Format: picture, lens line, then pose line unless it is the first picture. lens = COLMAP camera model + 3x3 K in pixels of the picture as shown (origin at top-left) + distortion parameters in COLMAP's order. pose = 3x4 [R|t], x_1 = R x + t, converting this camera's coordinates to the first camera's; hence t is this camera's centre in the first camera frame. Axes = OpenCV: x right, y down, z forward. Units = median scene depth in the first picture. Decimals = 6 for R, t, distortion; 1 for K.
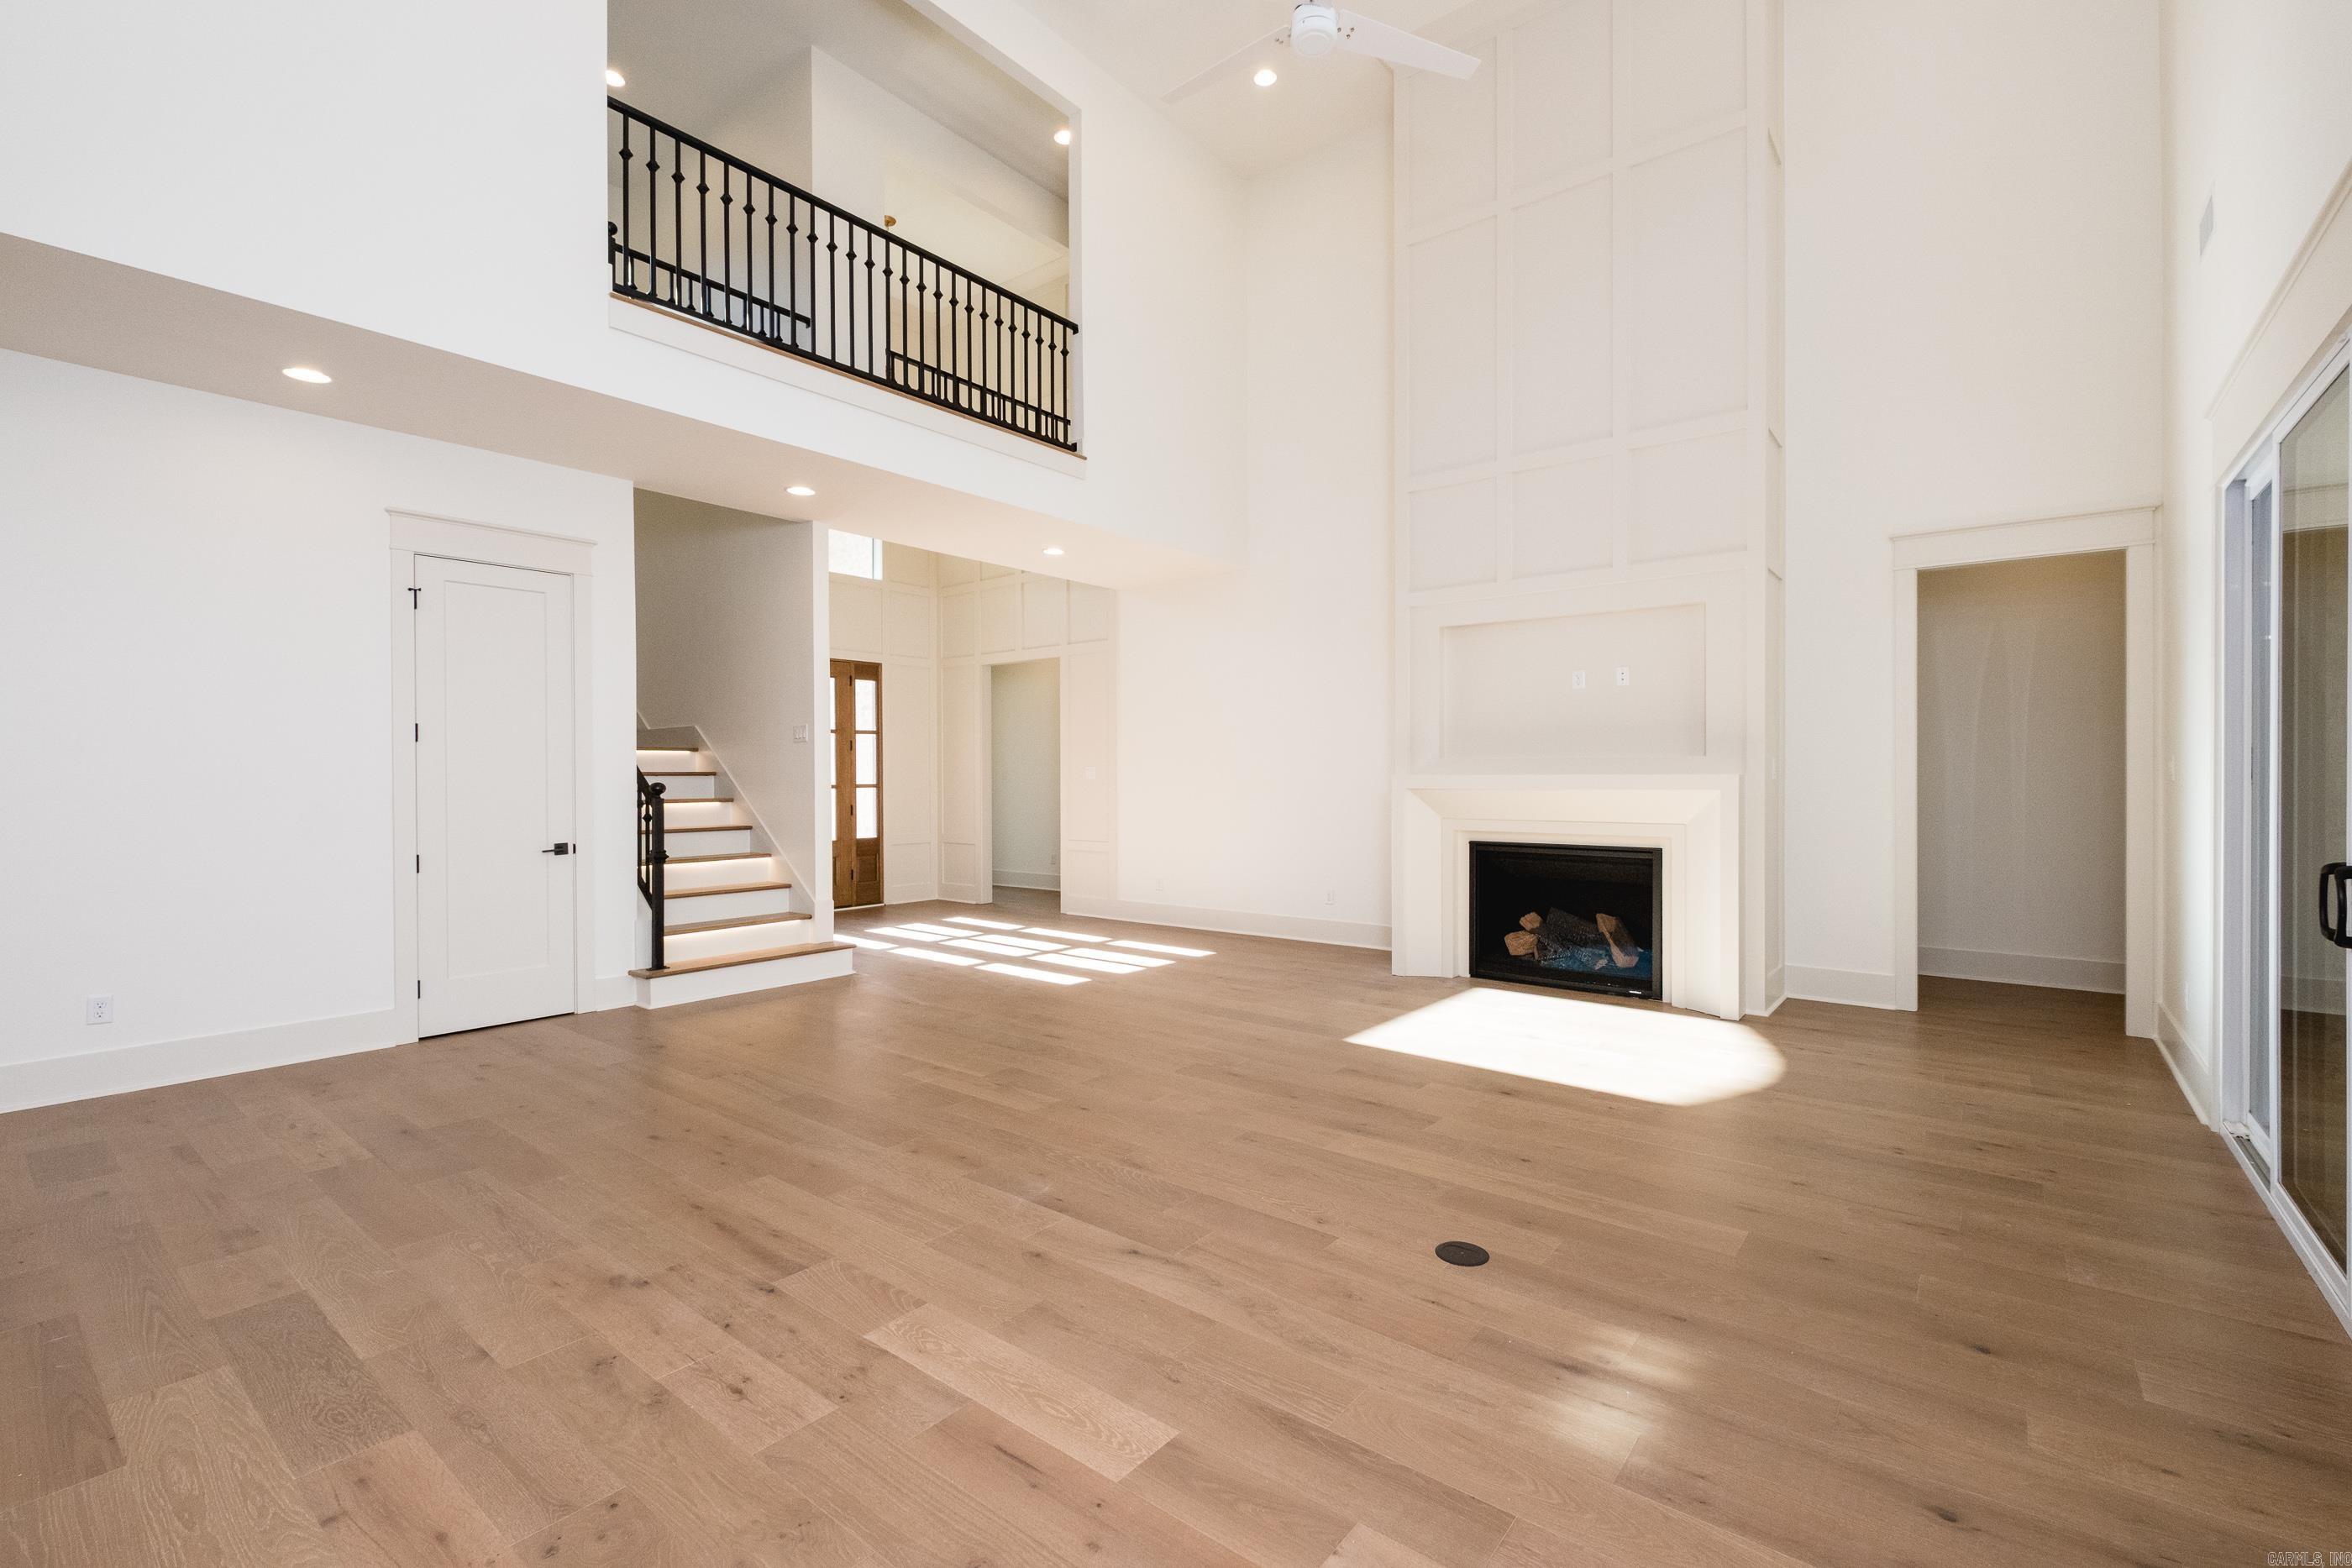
lens RADIAL K [[1015.8, 0, 1180.8], [0, 1015.8, 783.4], [0, 0, 1]] dist [0.003987, -0.000045]
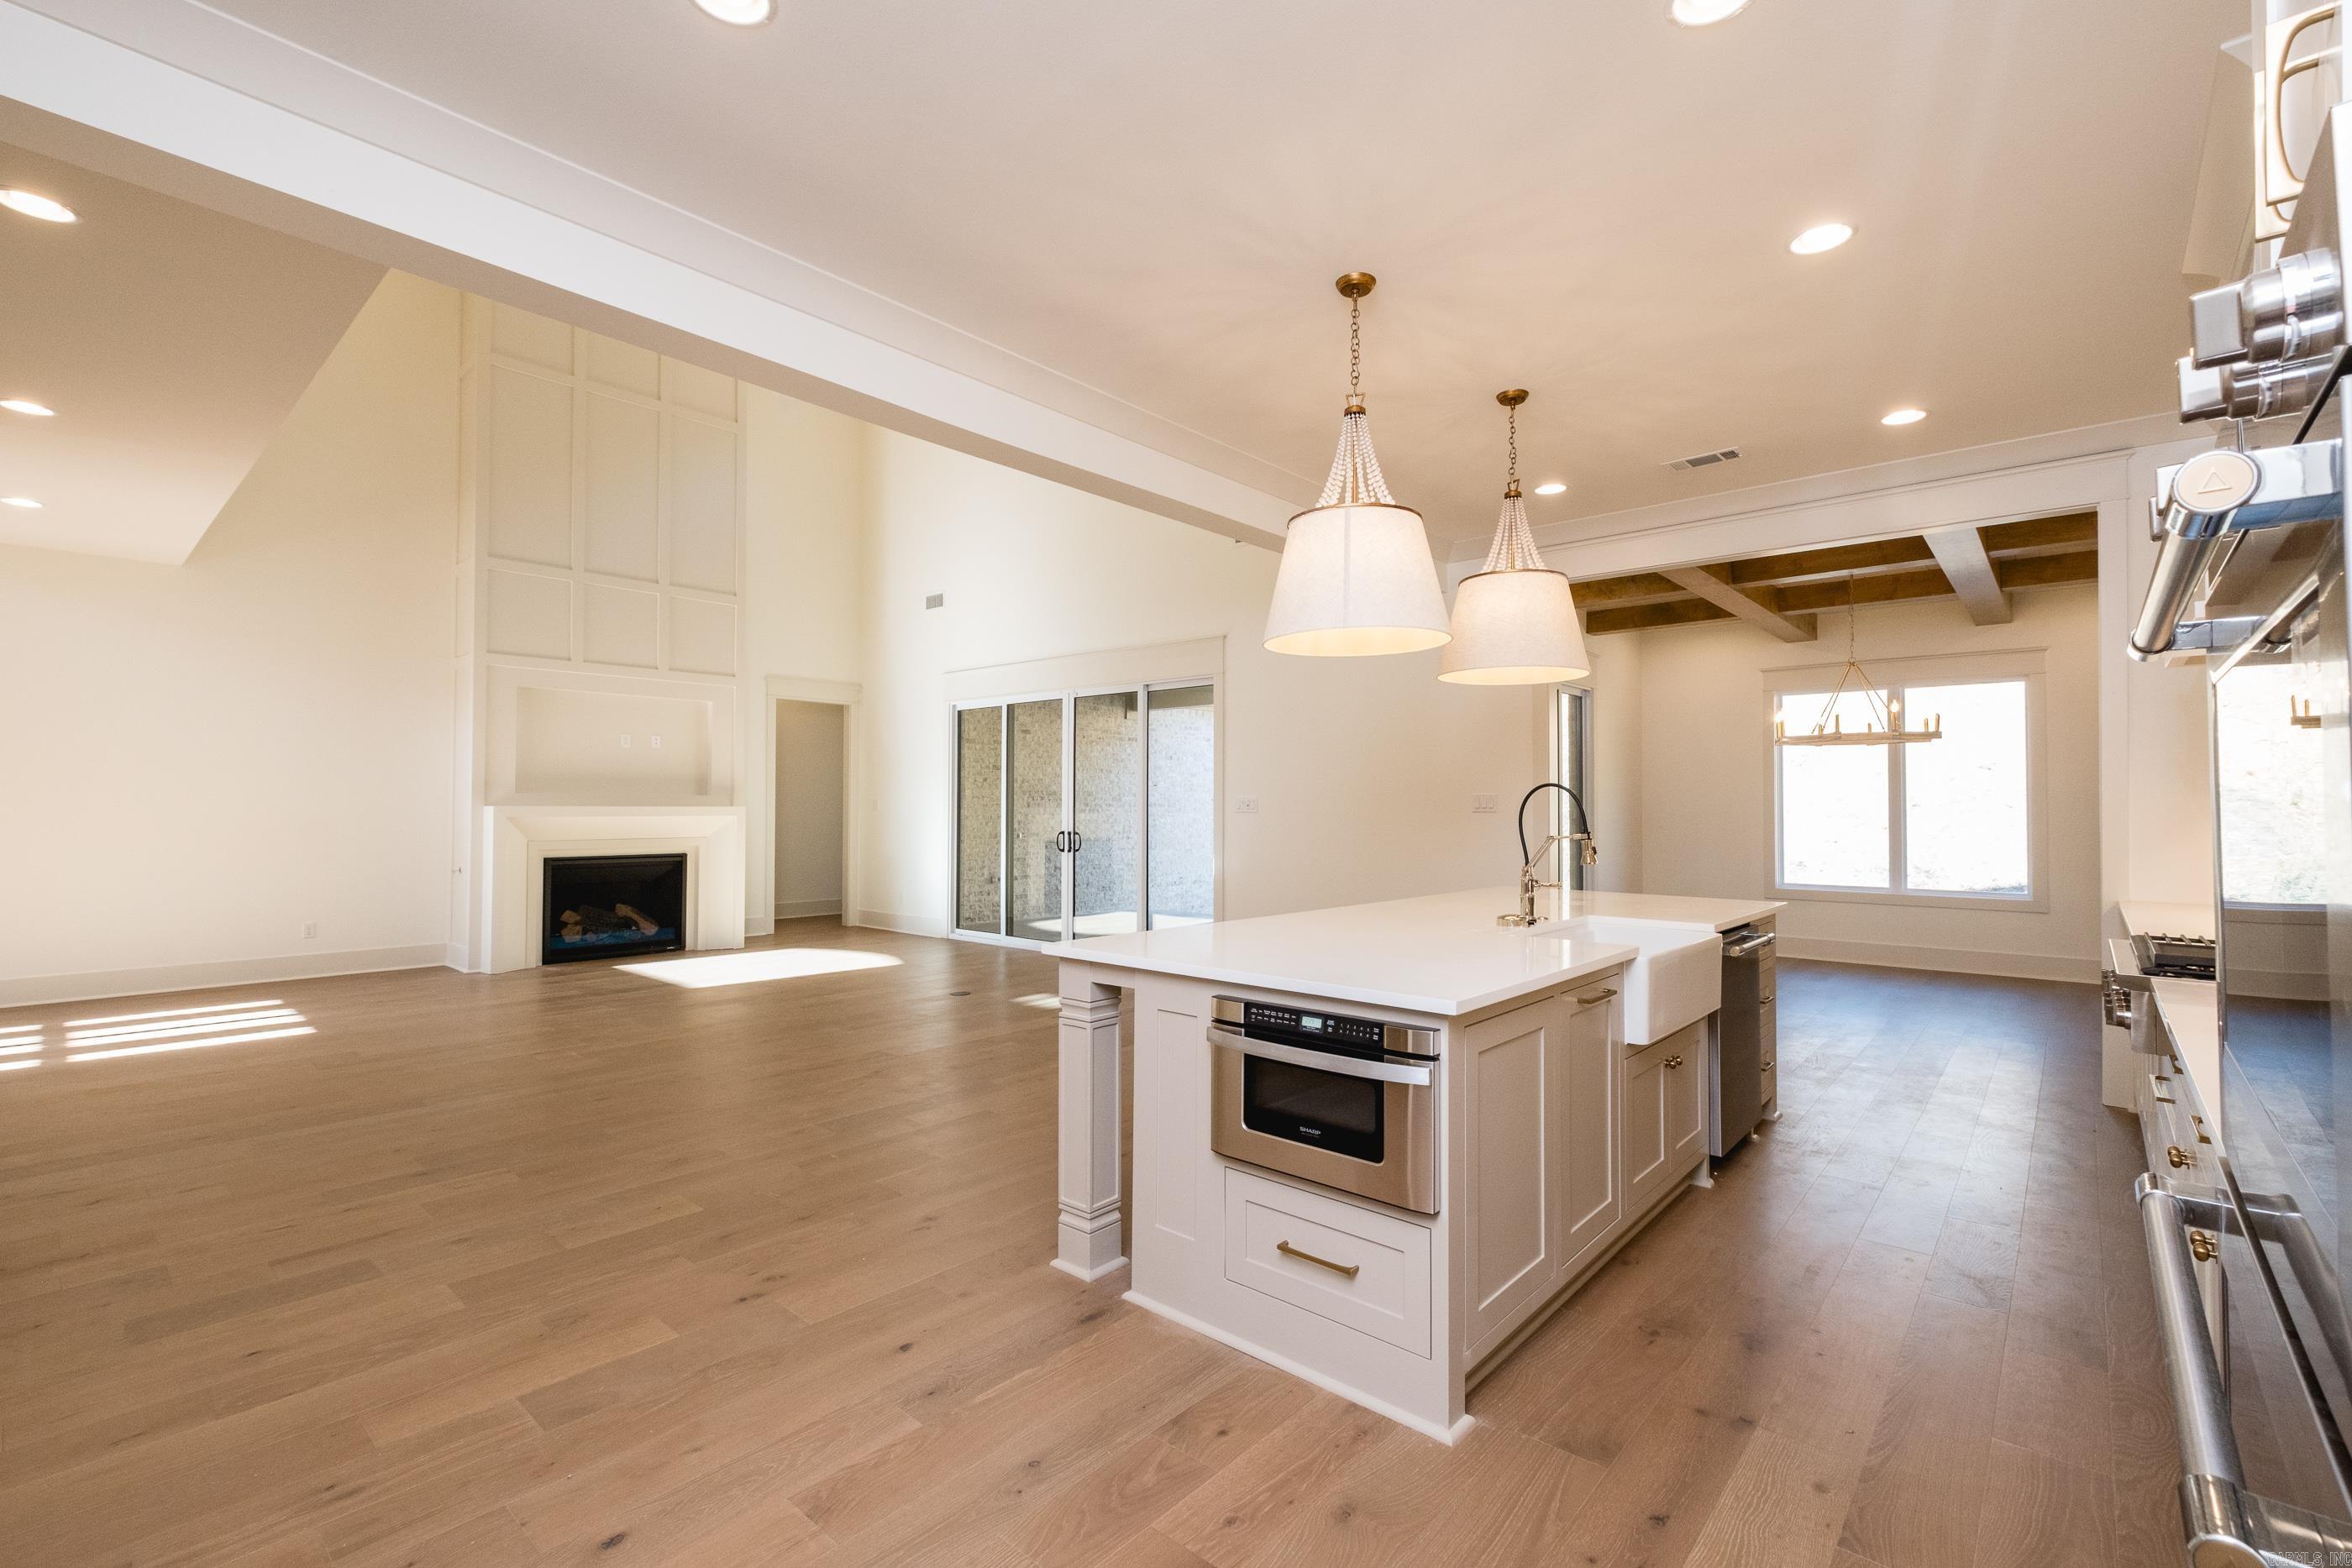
lens RADIAL K [[1037.8, 0, 1194.2], [0, 1037.8, 773.1], [0, 0, 1]] dist [0.025889, -0.032167]
pose [[0.035670, 0.035935, 0.998717, -1.173262], [0.008113, 0.999310, -0.036247, 0.004022], [-0.999331, 0.009395, 0.035353, 0.160221]]
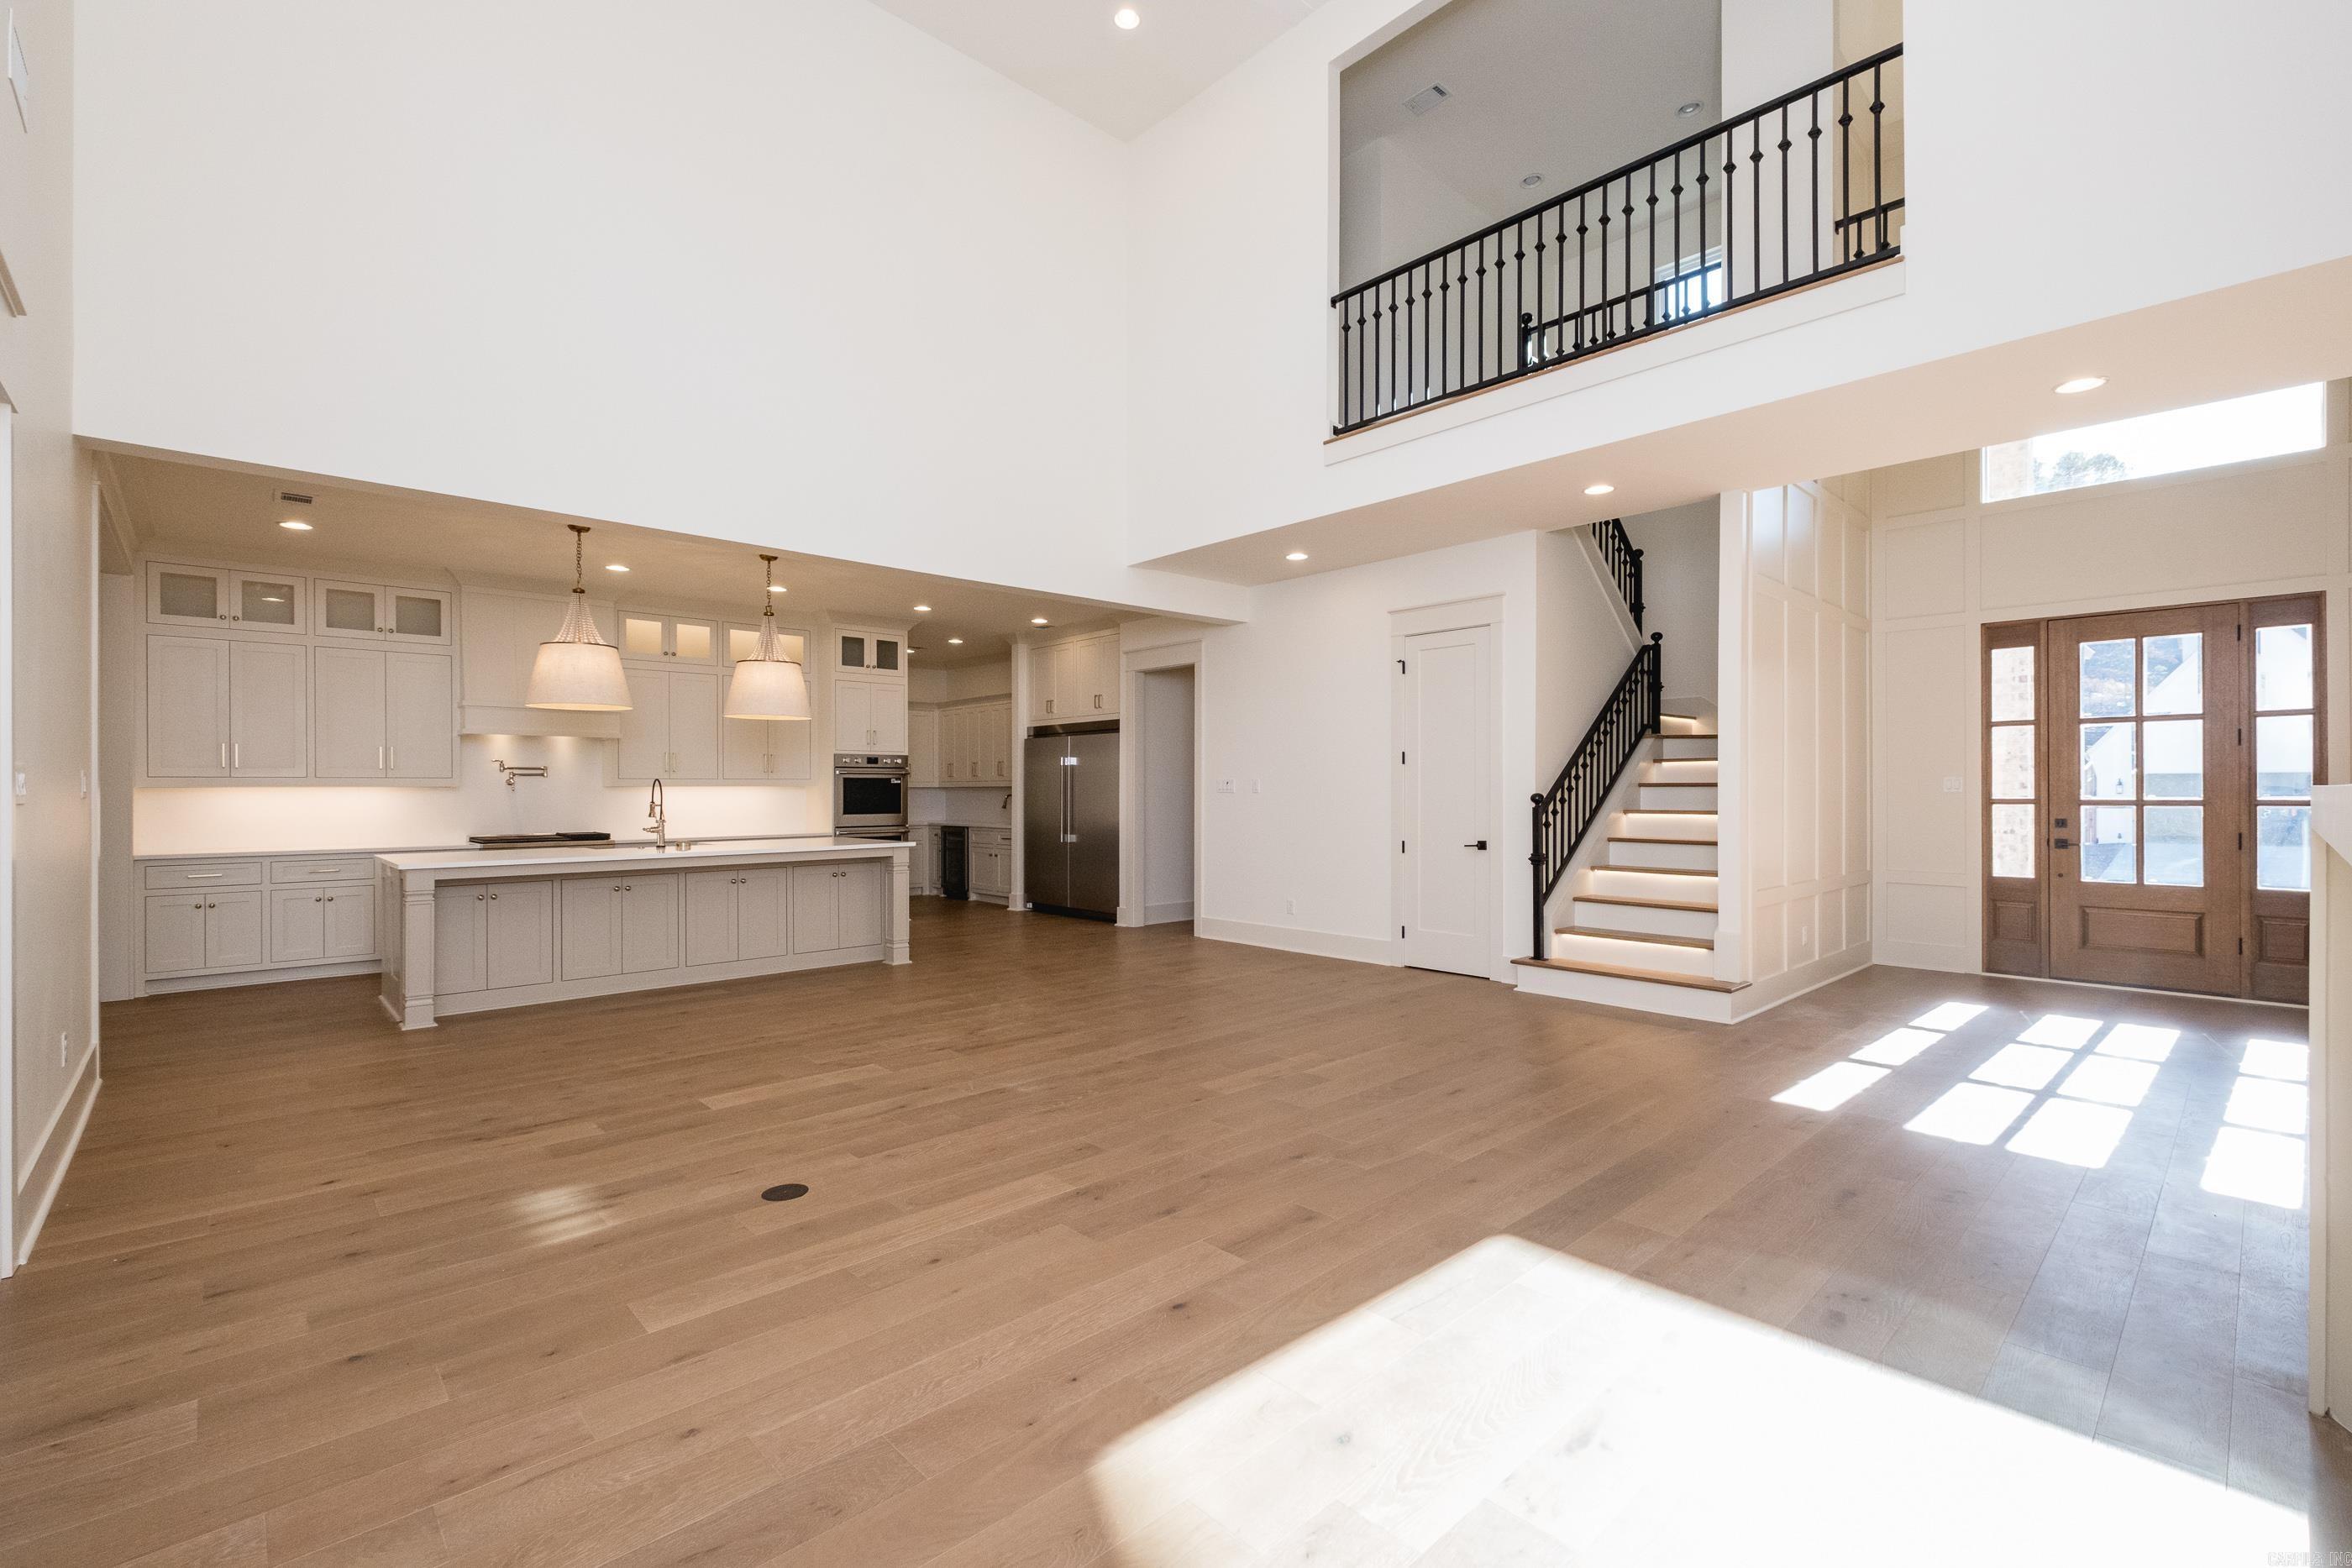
lens RADIAL K [[1036.1, 0, 1179.3], [0, 1036.1, 789.5], [0, 0, 1]] dist [0.000288, -0.001229]
pose [[-0.149078, 0.002605, -0.988822, 0.704587], [-0.006669, 0.999971, 0.003639, -0.006191], [0.988803, 0.007137, -0.149056, 0.821294]]
